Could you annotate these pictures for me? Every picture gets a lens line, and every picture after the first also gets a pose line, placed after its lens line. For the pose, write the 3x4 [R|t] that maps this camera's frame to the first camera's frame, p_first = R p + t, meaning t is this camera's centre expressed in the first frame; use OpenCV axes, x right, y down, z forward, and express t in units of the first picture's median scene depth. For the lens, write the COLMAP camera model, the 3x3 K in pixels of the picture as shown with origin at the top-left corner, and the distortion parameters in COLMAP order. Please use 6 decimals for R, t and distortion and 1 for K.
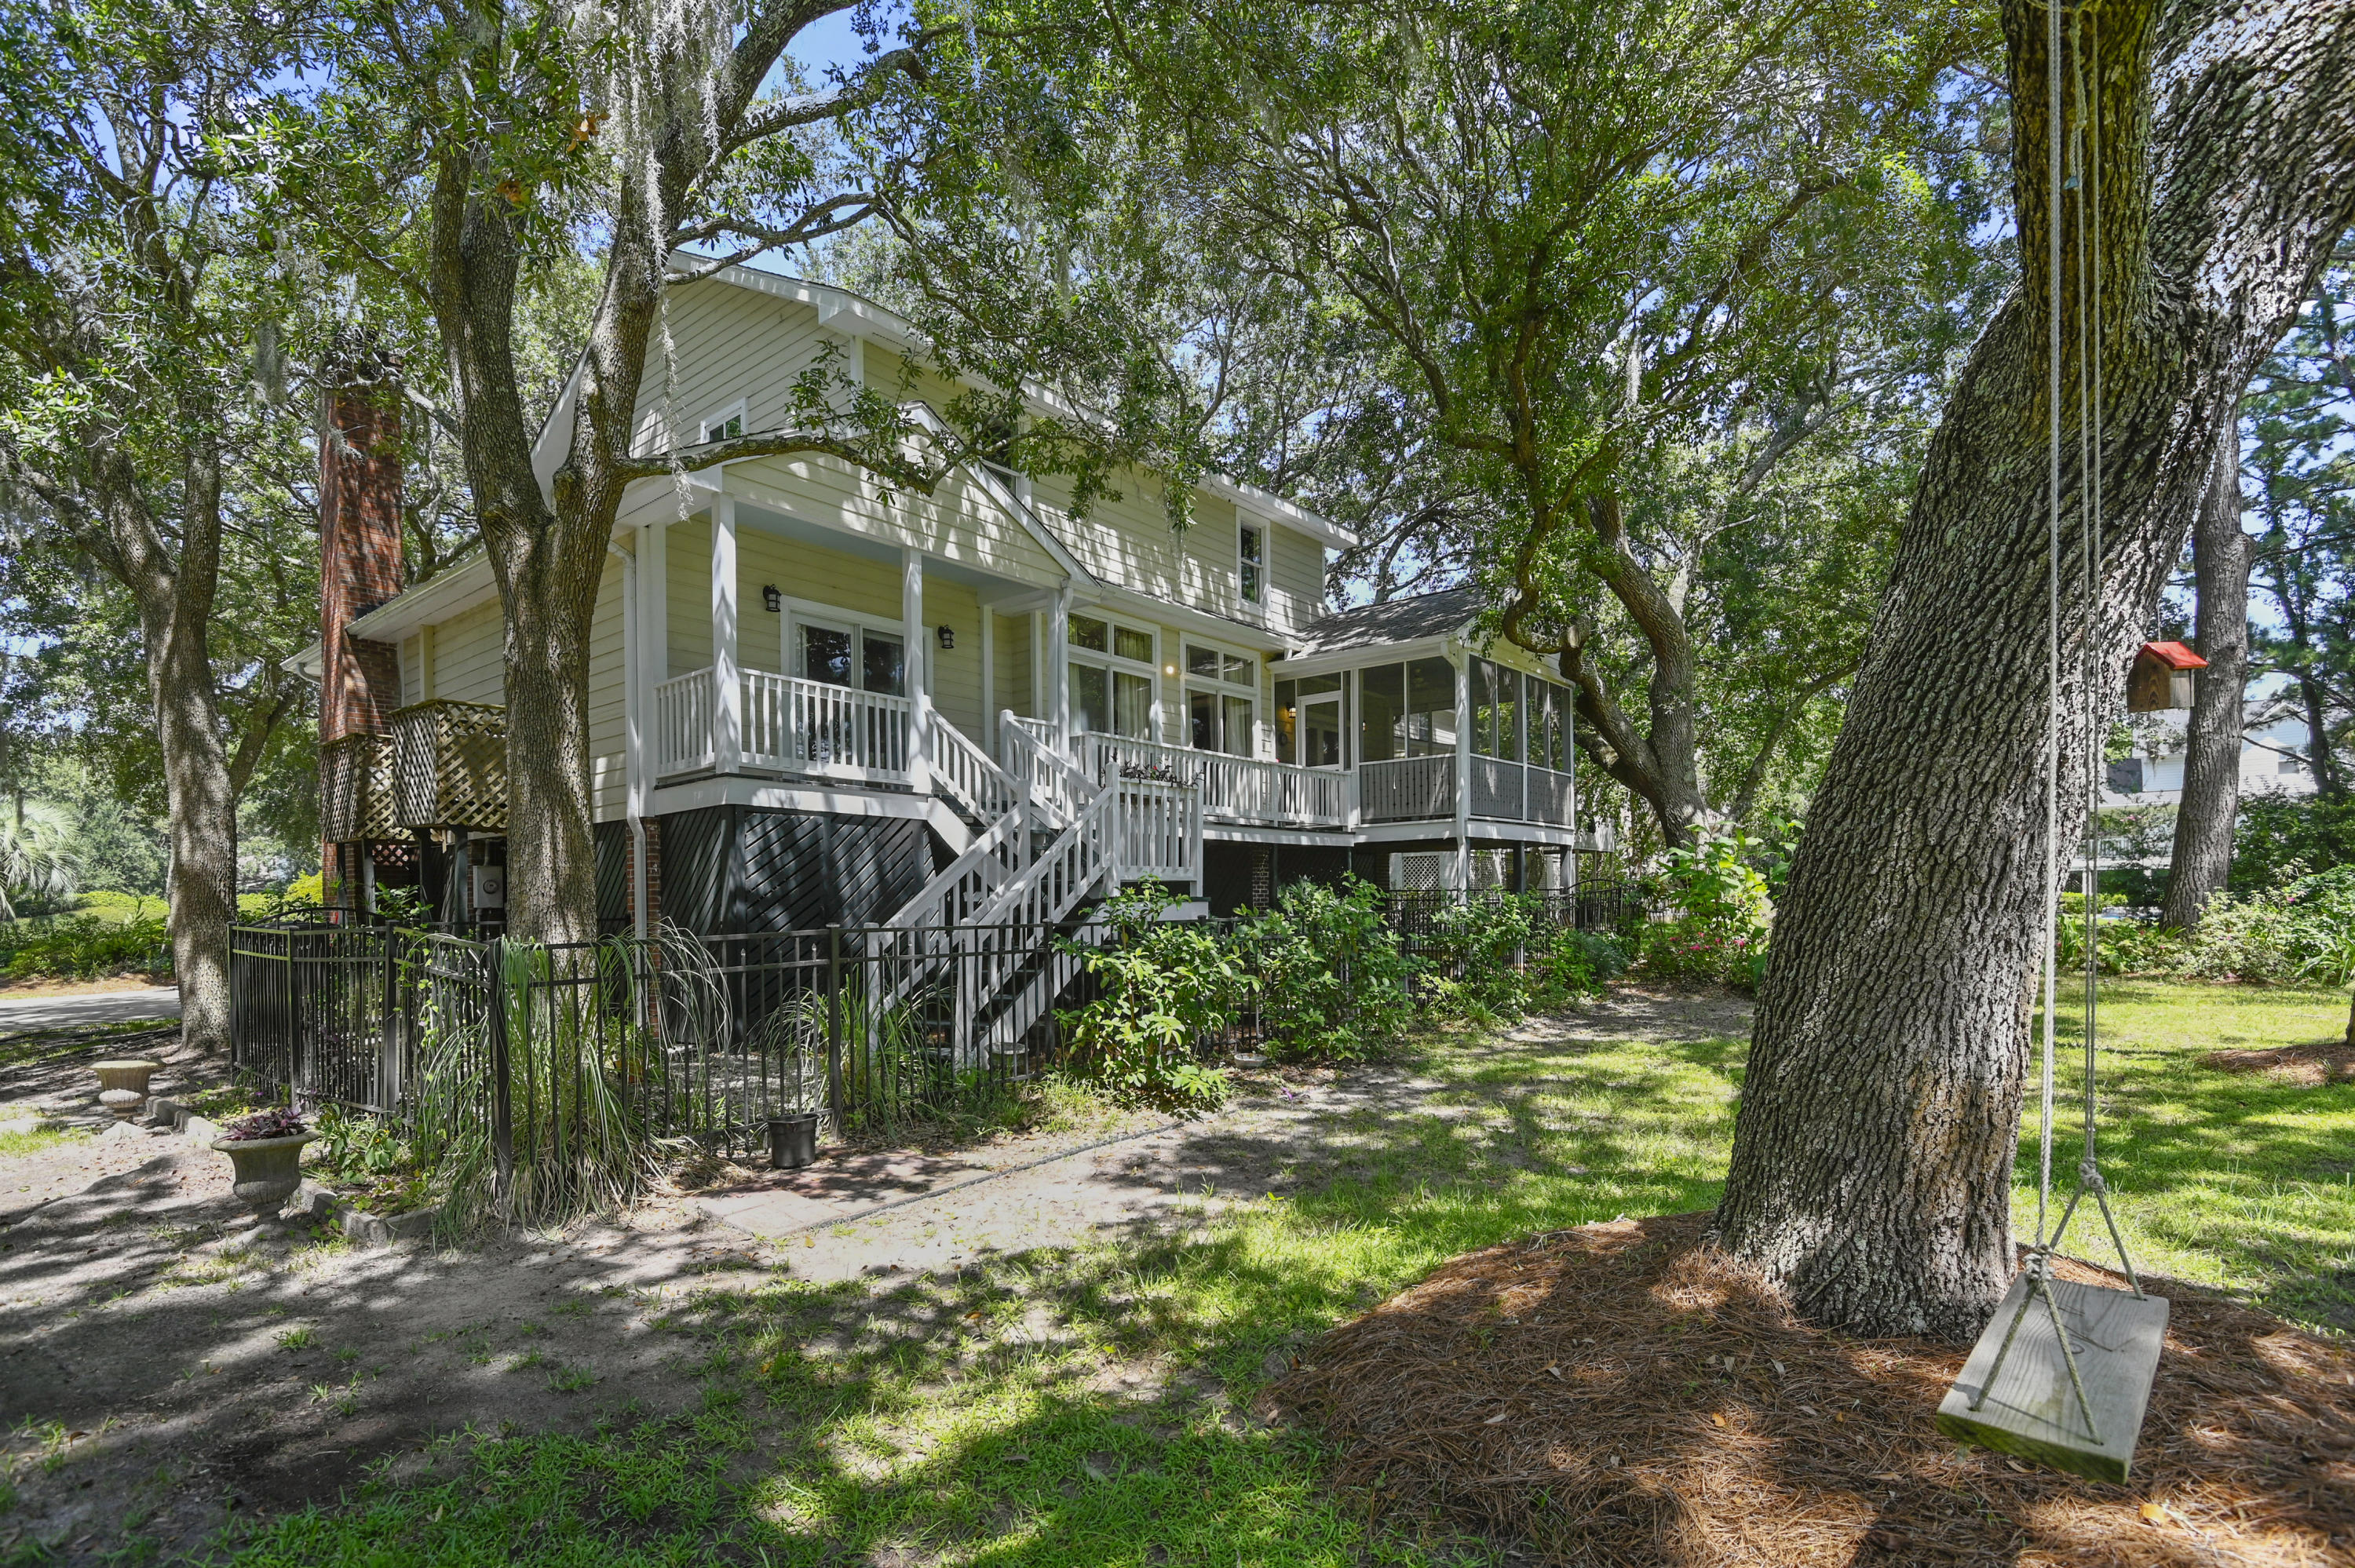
lens RADIAL K [[1109.0, 0, 1176.5], [0, 1109.0, 773.8], [0, 0, 1]] dist [-0.018093, -0.000372]
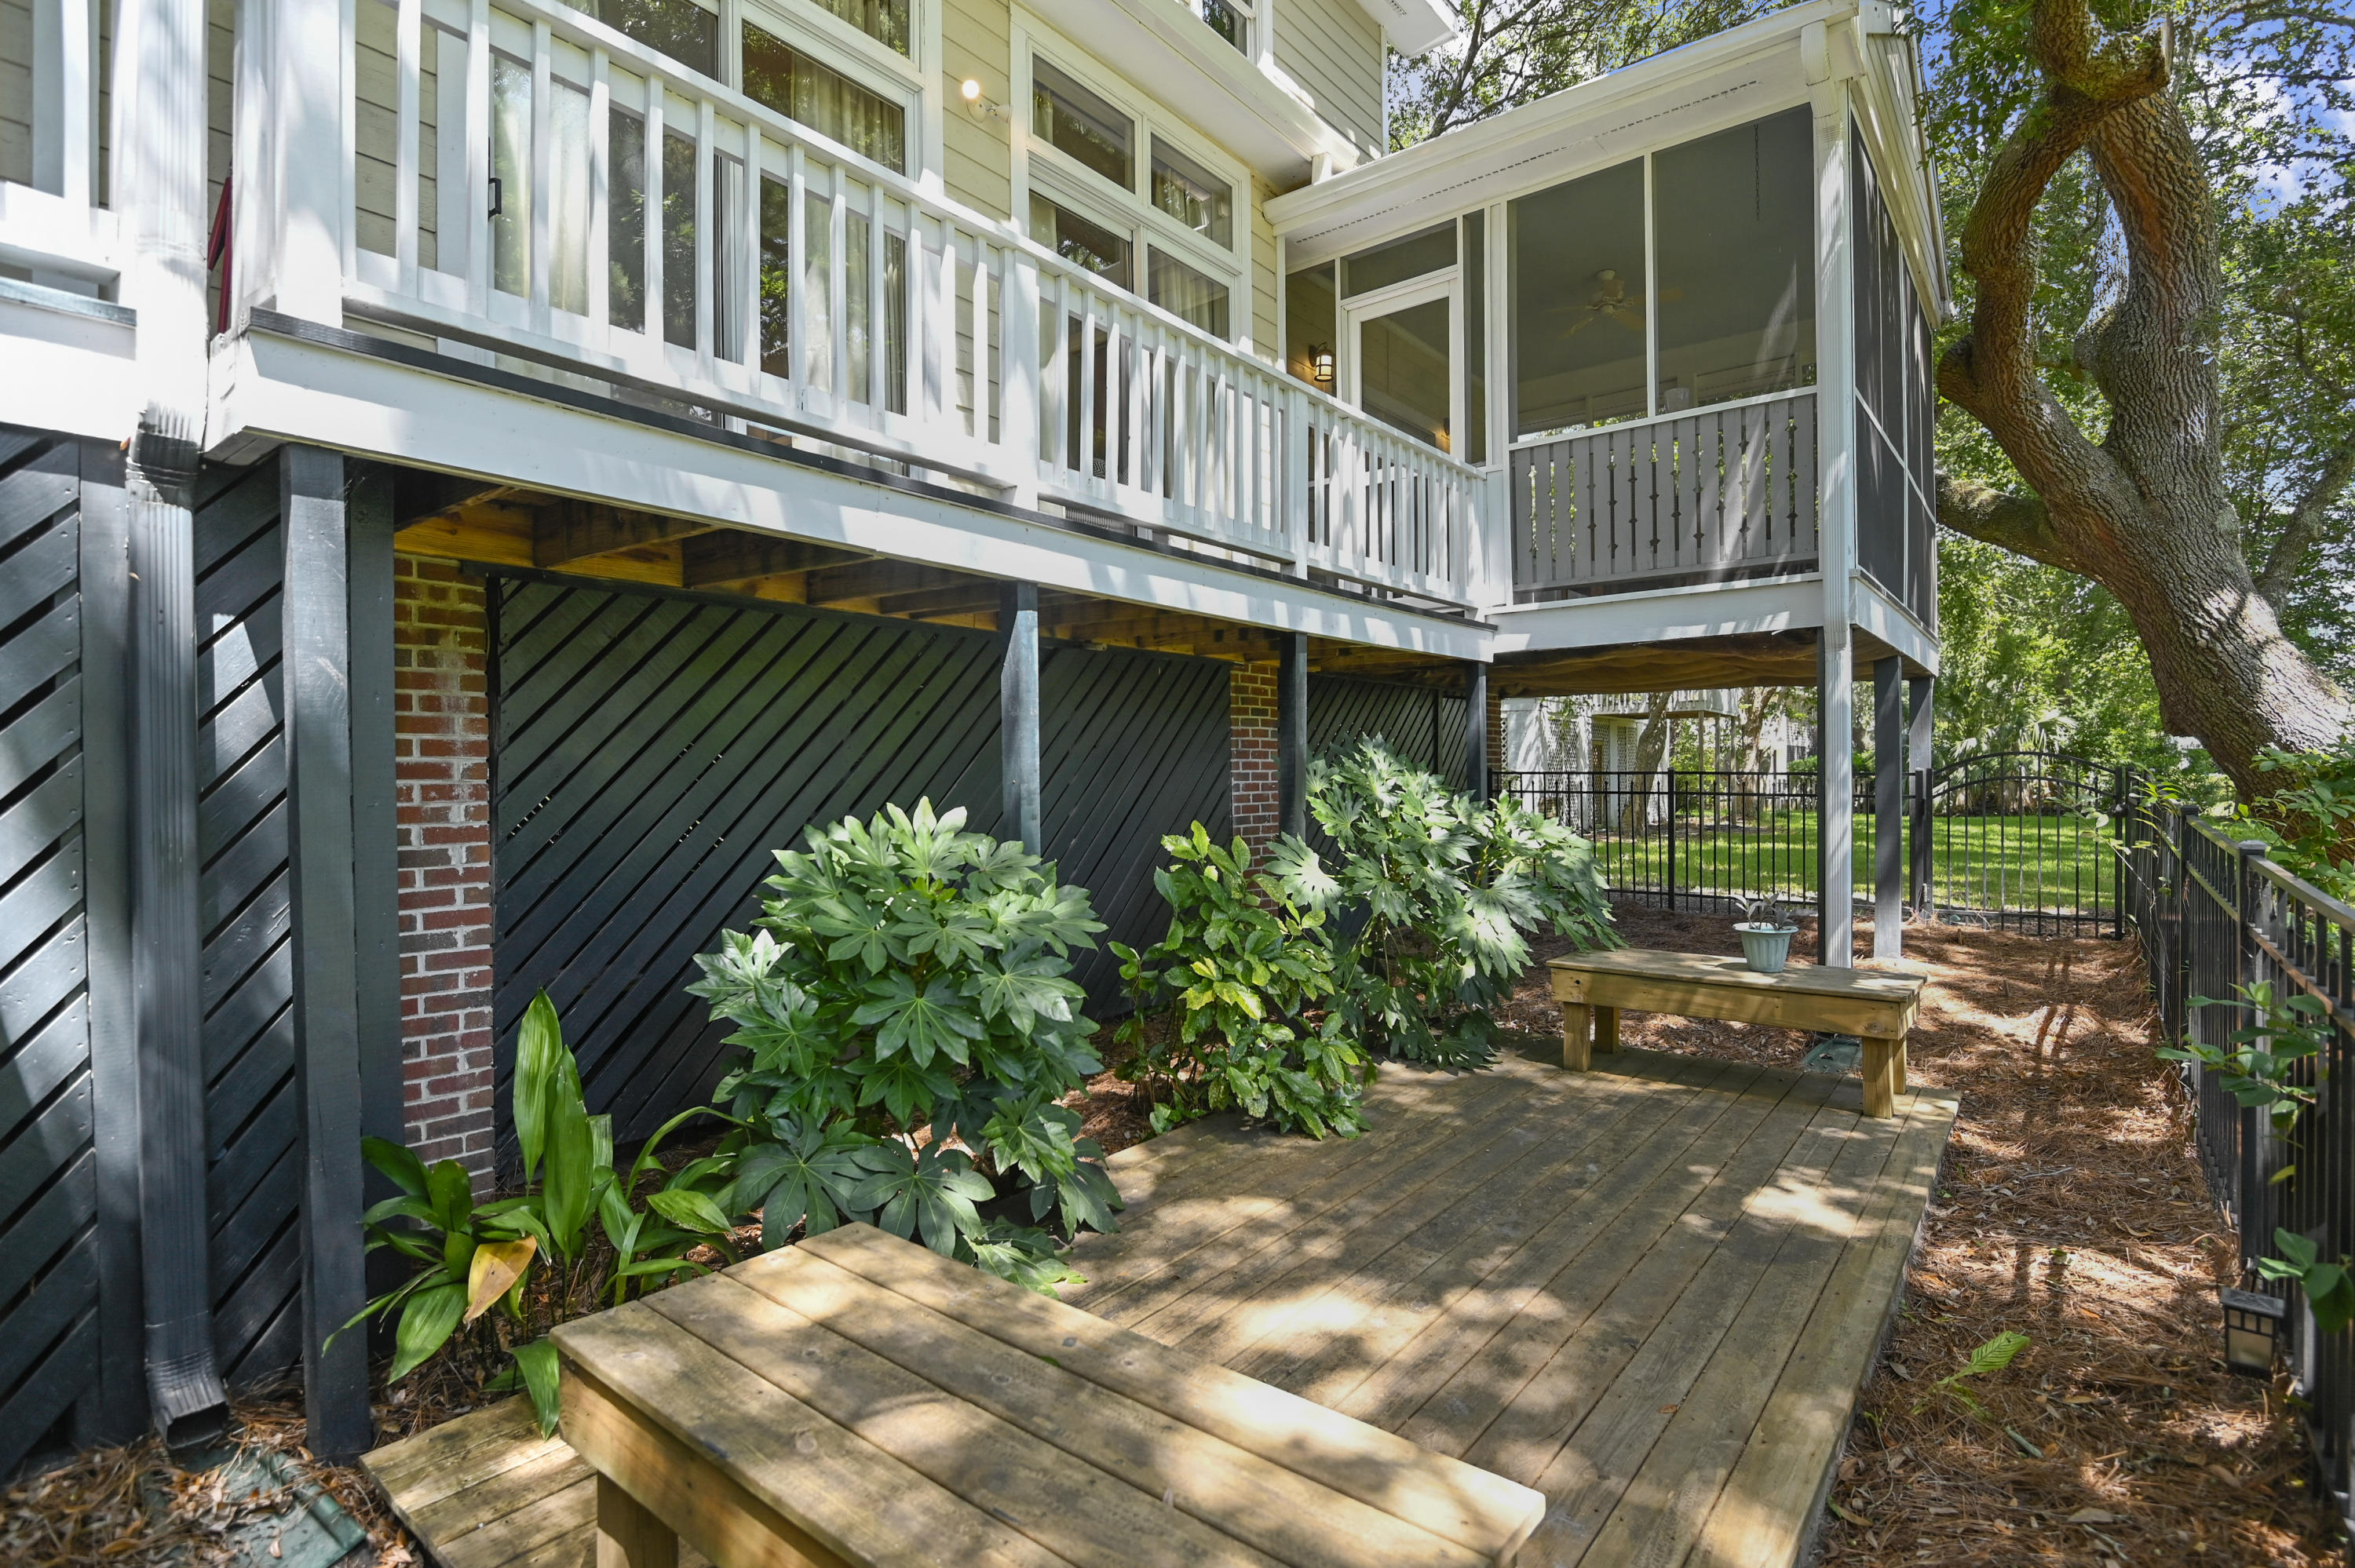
lens RADIAL K [[1111.3, 0, 1182.9], [0, 1111.3, 750.6], [0, 0, 1]] dist [-0.020023, -0.001216]
pose [[0.999802, 0.000511, 0.019872, 0.063471], [-0.002388, 0.995516, 0.094562, 0.085975], [-0.019735, -0.094591, 0.995321, 0.864125]]
